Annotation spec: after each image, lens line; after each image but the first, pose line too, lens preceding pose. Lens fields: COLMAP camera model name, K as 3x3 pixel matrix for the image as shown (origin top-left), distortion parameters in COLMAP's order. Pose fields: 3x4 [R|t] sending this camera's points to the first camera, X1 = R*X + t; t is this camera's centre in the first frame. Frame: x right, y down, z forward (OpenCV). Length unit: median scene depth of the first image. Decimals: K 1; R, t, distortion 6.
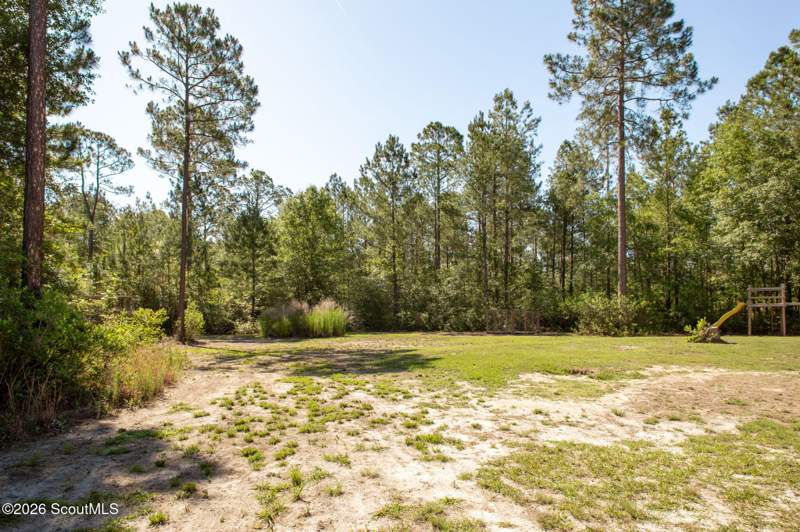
lens RADIAL K [[476.6, 0, 400.4], [0, 476.6, 283.0], [0, 0, 1]] dist [0.019664, -0.000364]
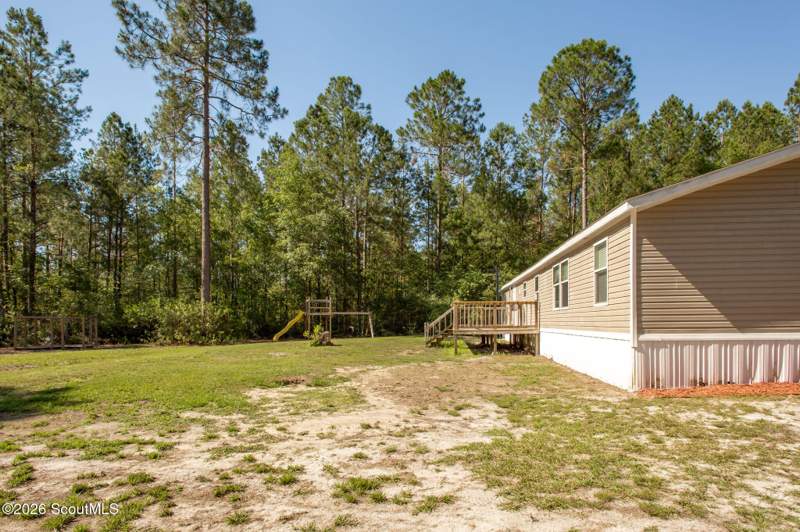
lens RADIAL K [[479.4, 0, 400.2], [0, 479.4, 320.1], [0, 0, 1]] dist [0.014832, -0.002080]
pose [[0.514756, 0.003102, 0.857331, -0.155488], [-0.051924, 0.998271, 0.027564, 0.014677], [-0.855763, -0.058704, 0.514027, 0.170565]]
